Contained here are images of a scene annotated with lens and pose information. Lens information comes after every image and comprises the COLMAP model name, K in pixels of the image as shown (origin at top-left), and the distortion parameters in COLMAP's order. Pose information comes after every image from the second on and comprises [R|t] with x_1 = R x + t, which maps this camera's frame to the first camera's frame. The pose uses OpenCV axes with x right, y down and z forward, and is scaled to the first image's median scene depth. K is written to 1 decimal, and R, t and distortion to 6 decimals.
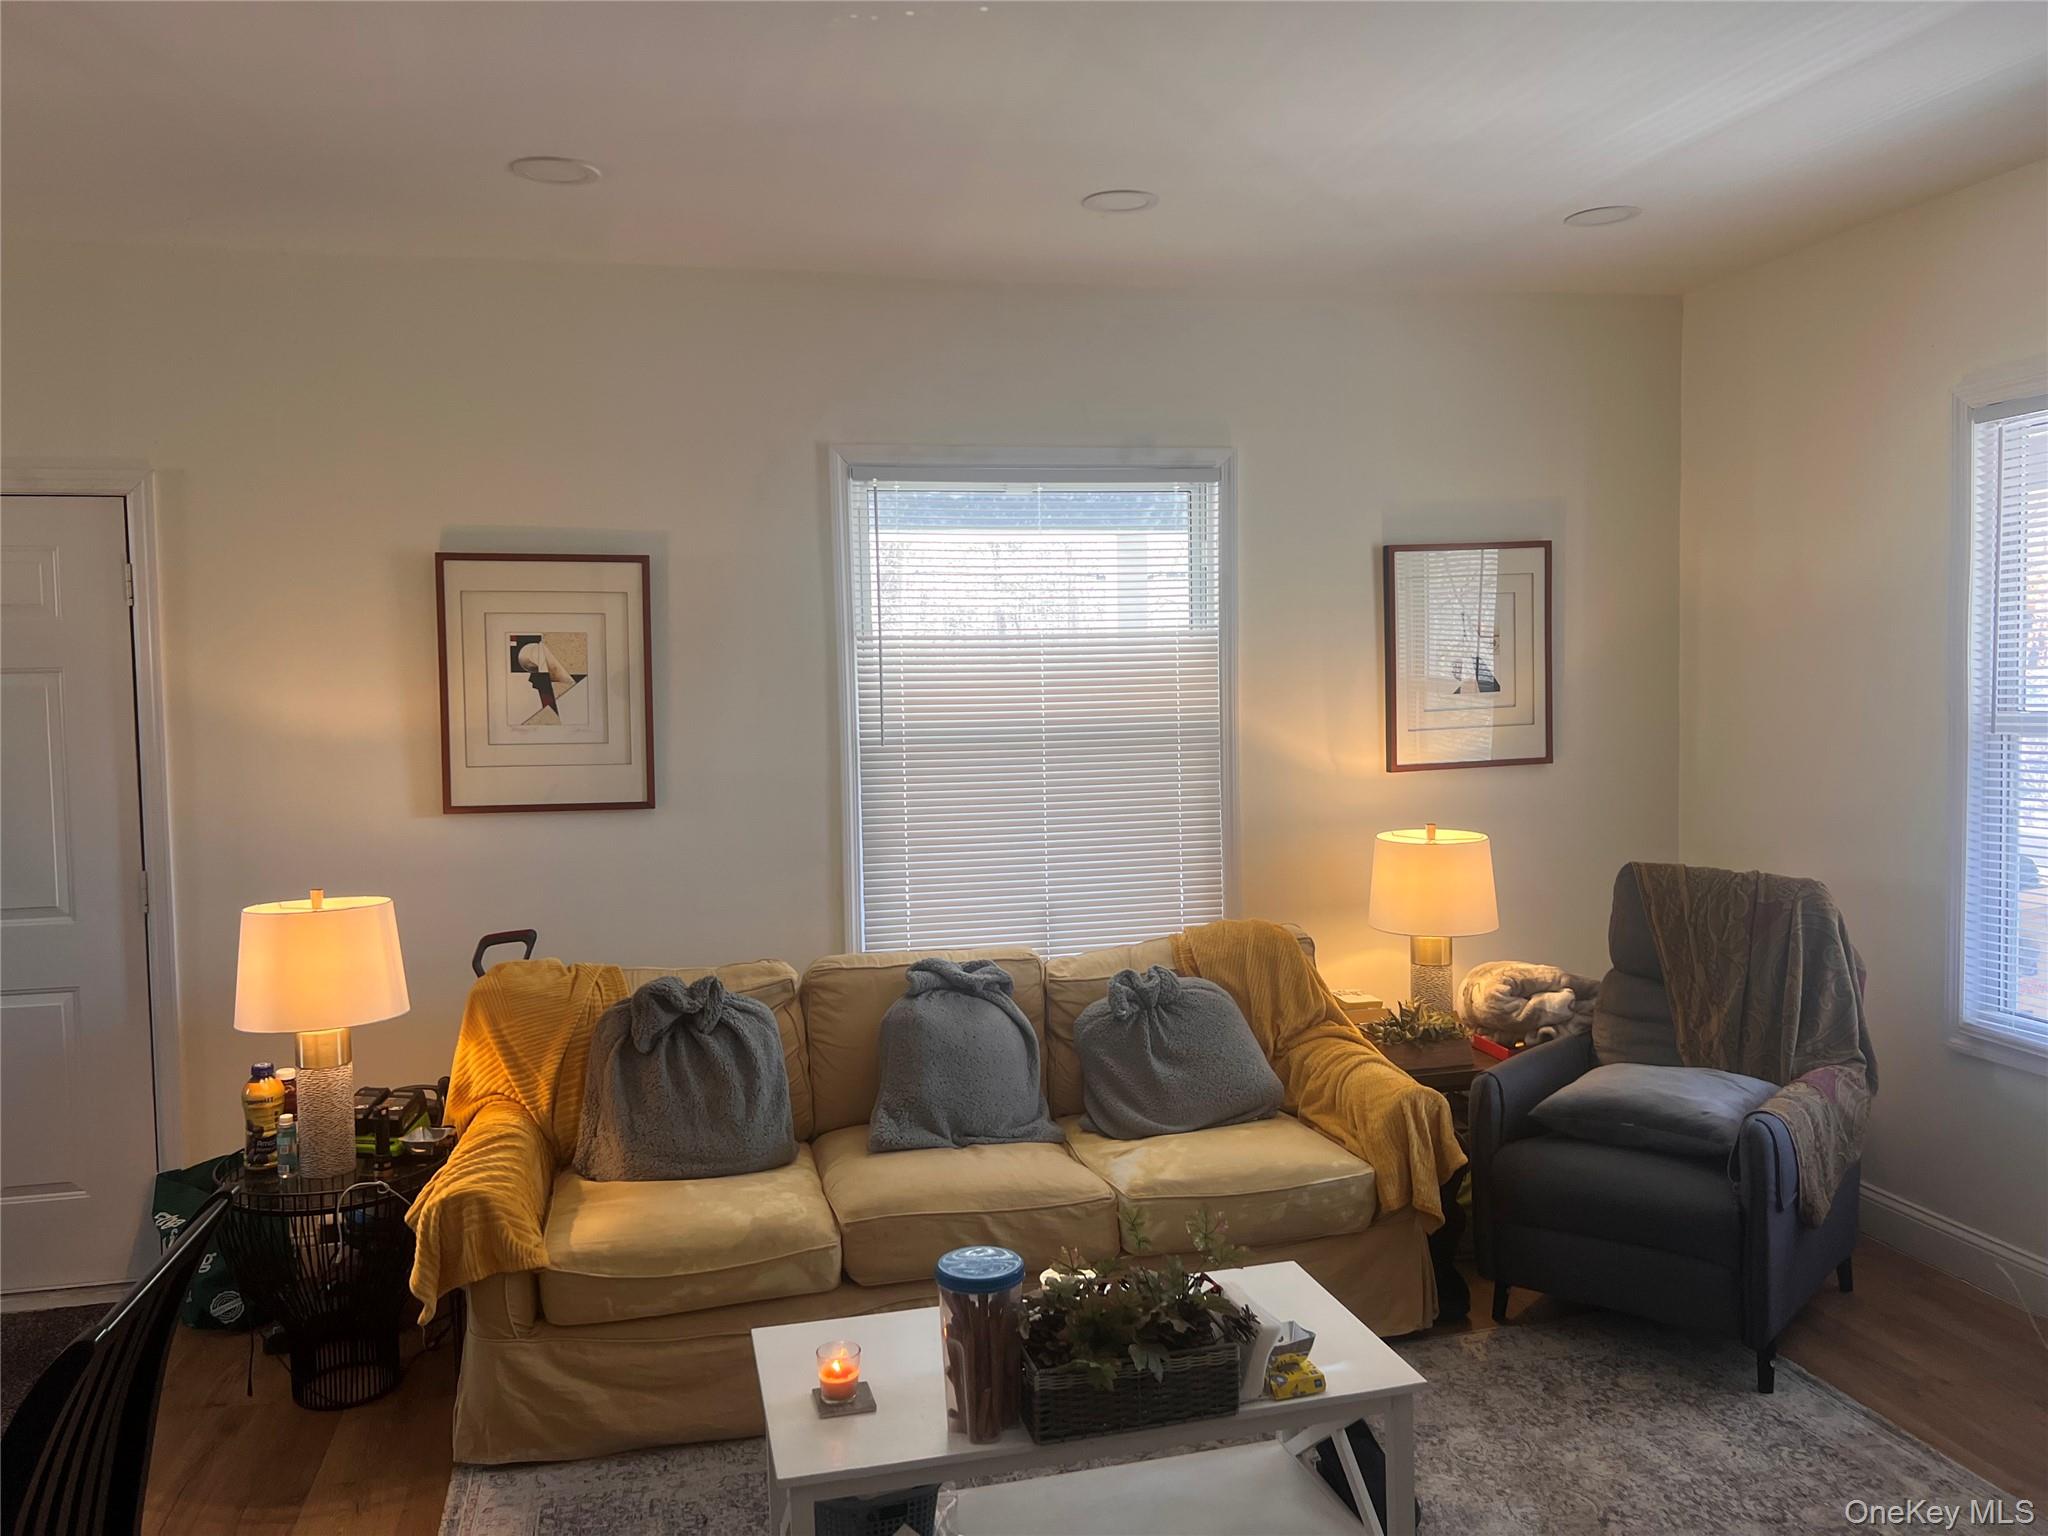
lens RADIAL K [[1538.1, 0, 1024.0], [0, 1538.1, 768.0], [0, 0, 1]] dist [0.129659, -0.149723]
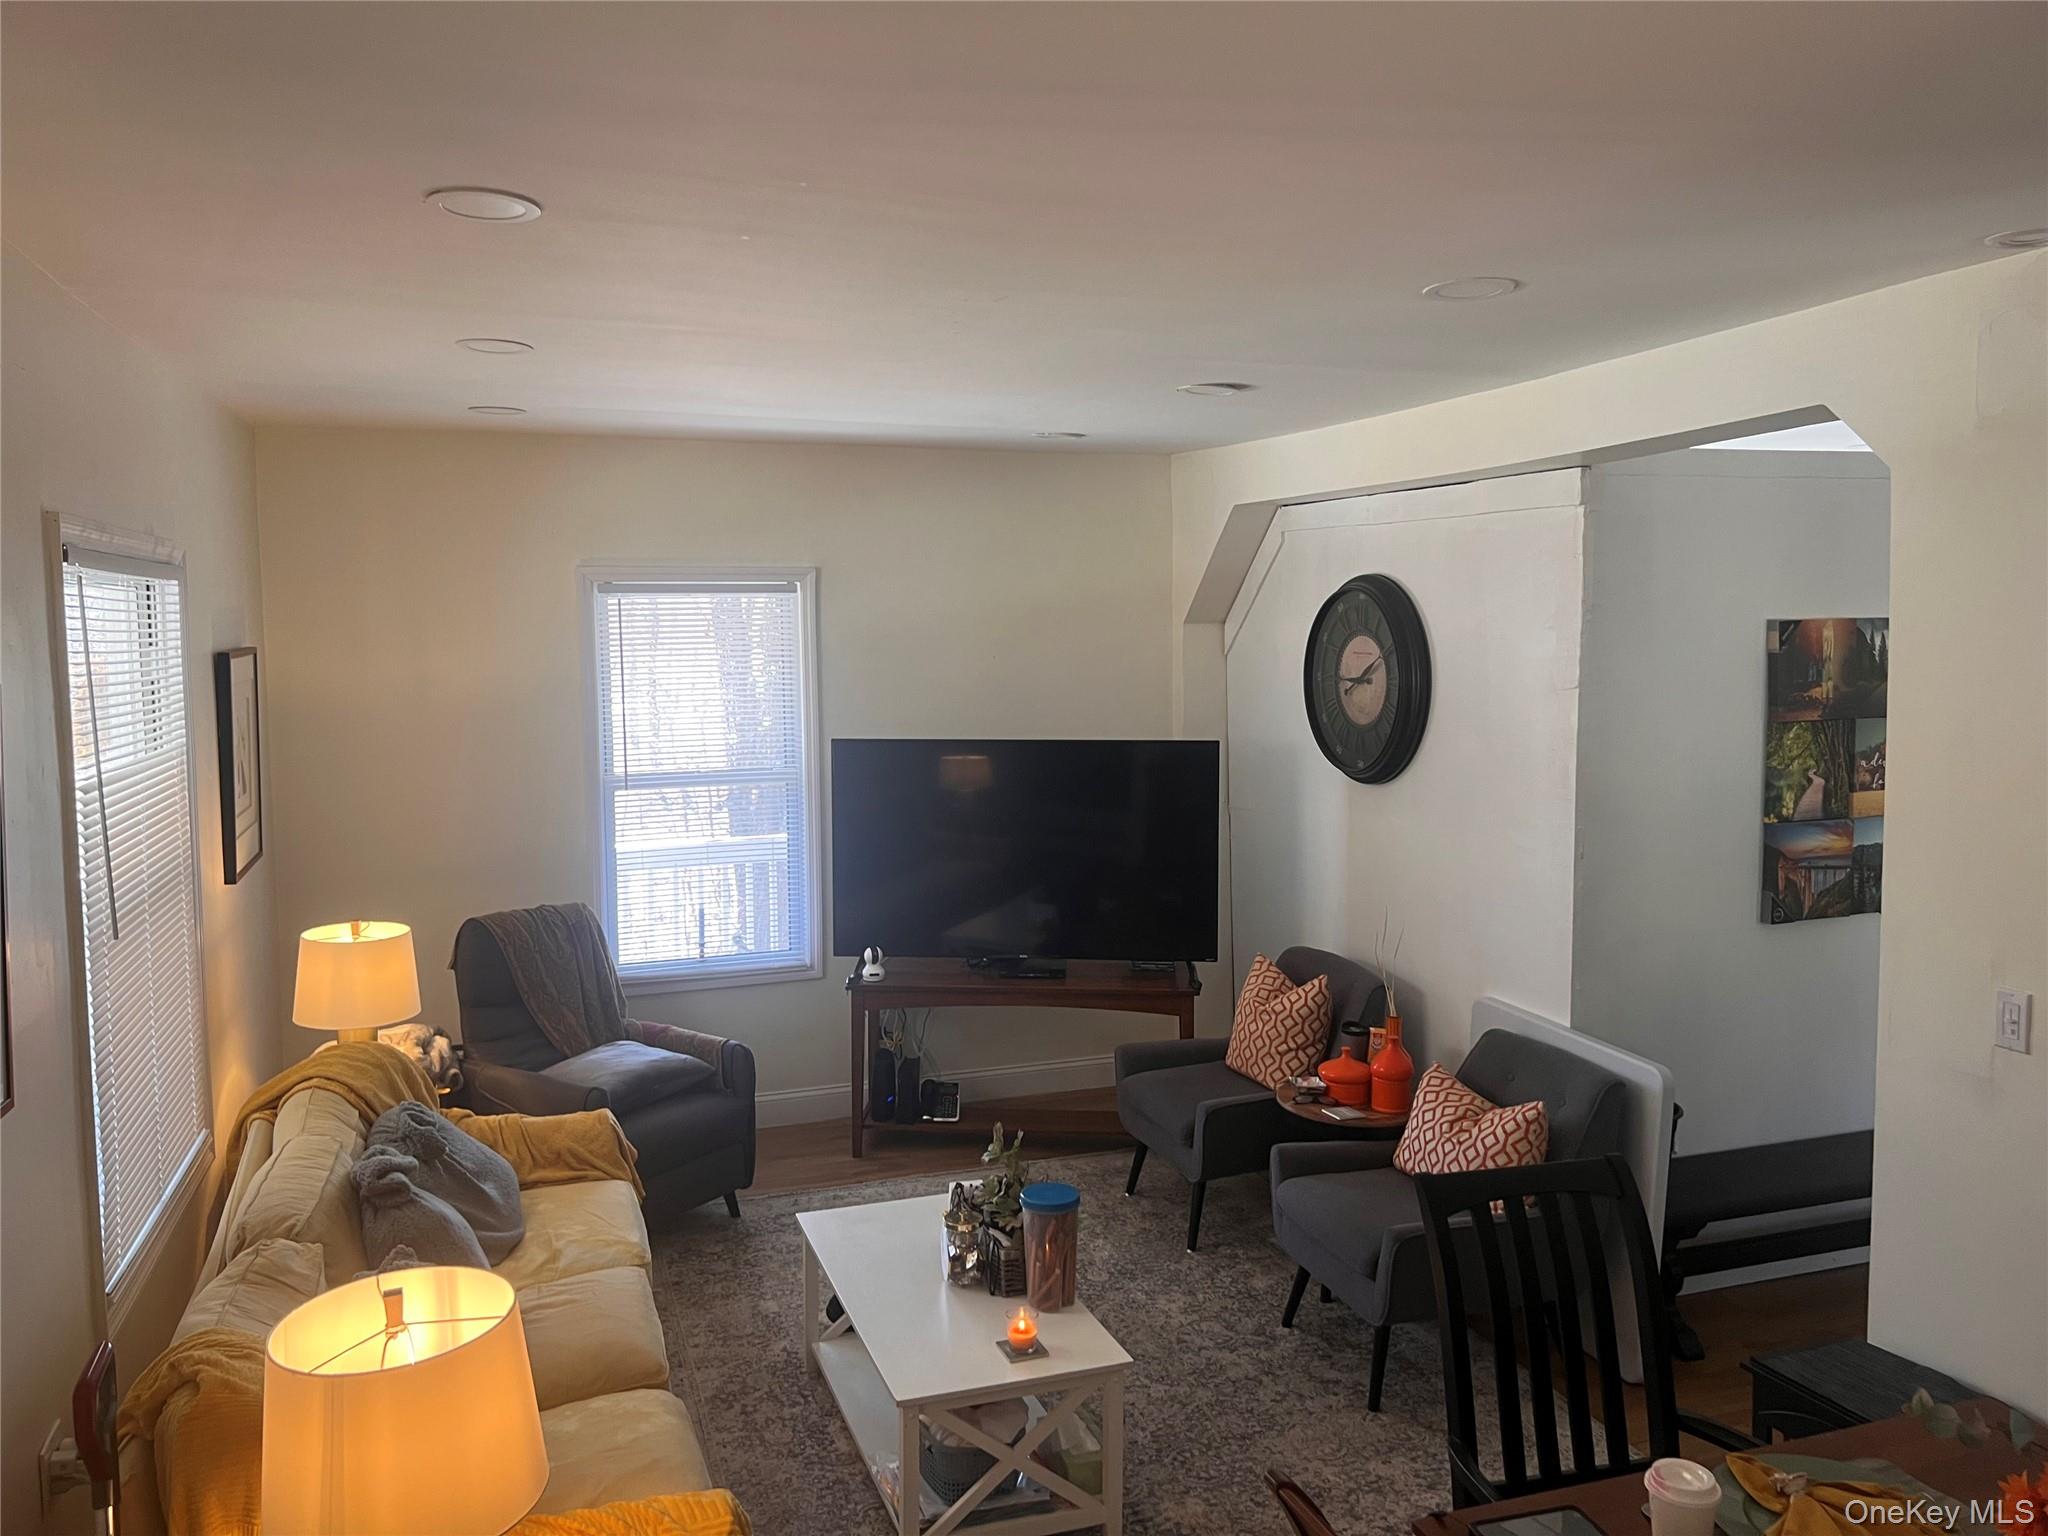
lens RADIAL K [[1538.1, 0, 1024.0], [0, 1538.1, 768.0], [0, 0, 1]] dist [0.129659, -0.149723]
pose [[-0.091306, -0.070028, 0.993358, -0.855986], [0.076016, 0.994124, 0.077069, -0.118641], [-0.992917, 0.082548, -0.085446, 0.647531]]
